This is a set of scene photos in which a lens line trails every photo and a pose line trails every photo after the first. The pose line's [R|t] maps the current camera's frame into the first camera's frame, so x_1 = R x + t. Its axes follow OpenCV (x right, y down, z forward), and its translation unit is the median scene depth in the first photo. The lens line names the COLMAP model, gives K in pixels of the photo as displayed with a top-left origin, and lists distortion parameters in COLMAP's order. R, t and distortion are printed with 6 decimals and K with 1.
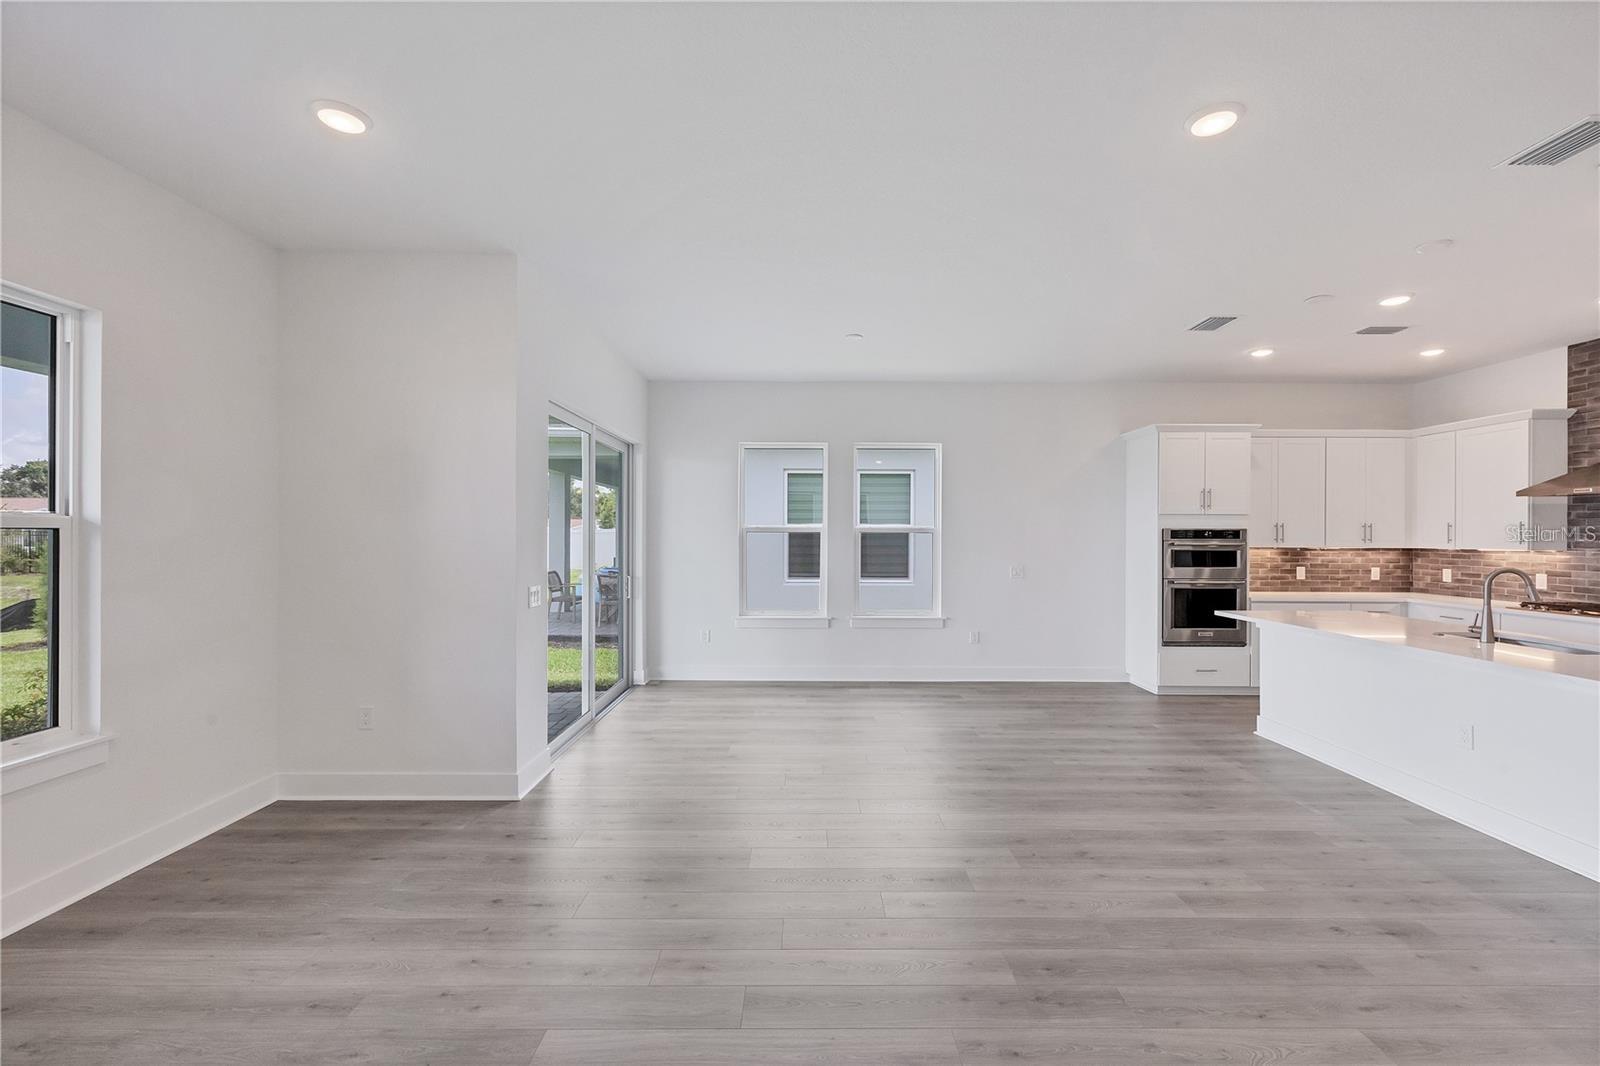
lens RADIAL K [[674.8, 0, 799.2], [0, 674.8, 536.0], [0, 0, 1]] dist [-0.000710, 0.000151]
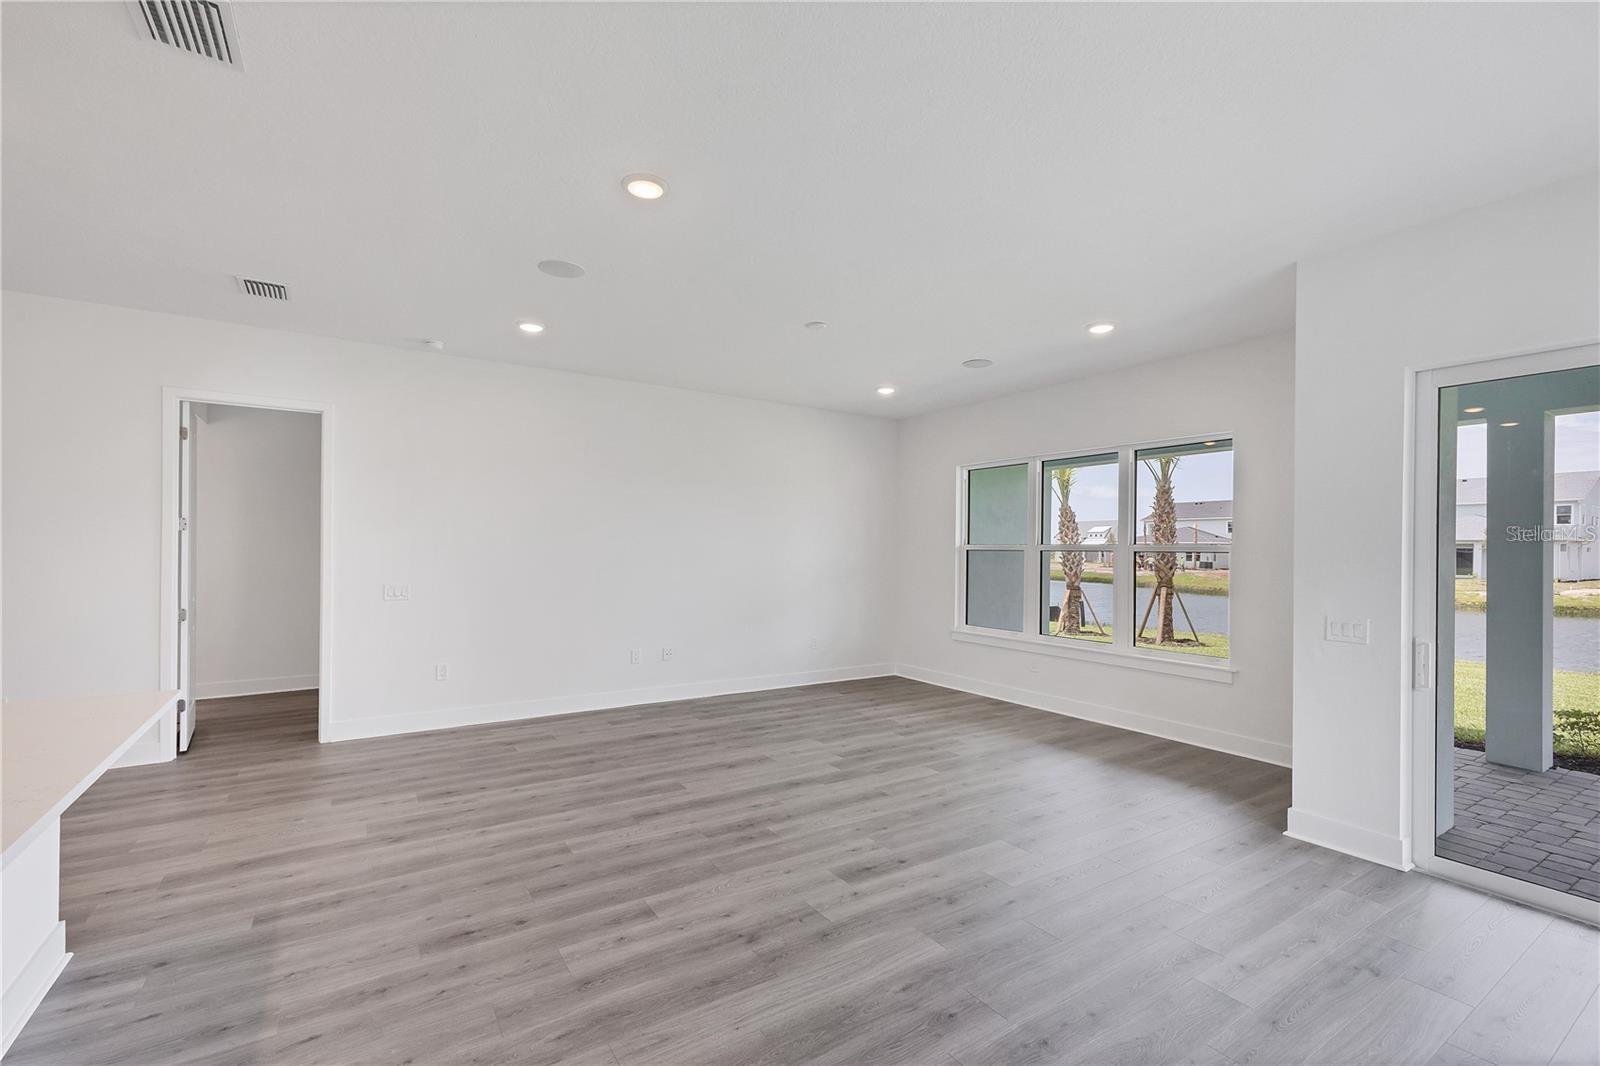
lens RADIAL K [[674.8, 0, 811.1], [0, 674.8, 550.9], [0, 0, 1]] dist [-0.000710, 0.000151]
pose [[-0.827084, -0.013688, -0.561911, 0.415359], [-0.016065, 0.999871, -0.000710, 0.000220], [0.561848, 0.008440, -0.827197, 0.861556]]
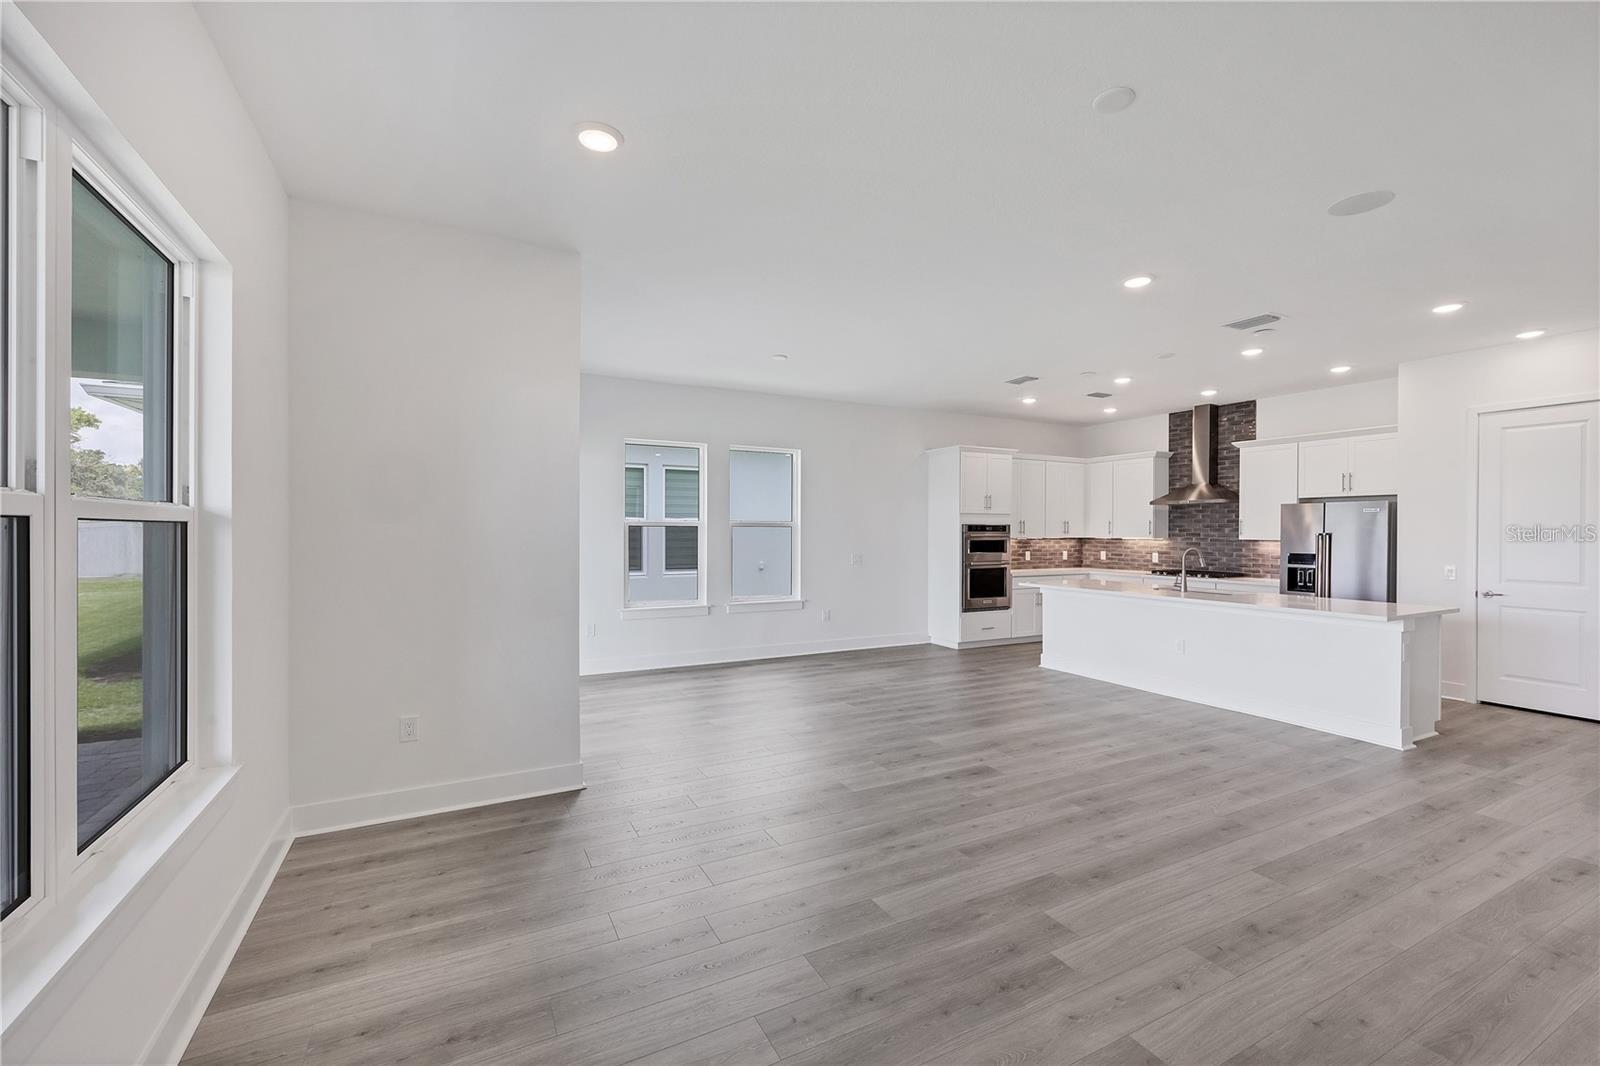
lens RADIAL K [[674.8, 0, 801.1], [0, 674.8, 535.7], [0, 0, 1]] dist [-0.000710, 0.000151]
pose [[0.886684, -0.005117, 0.462347, -0.364170], [0.000867, 0.999955, 0.009404, -0.001051], [-0.462375, -0.007938, 0.886649, -0.038120]]
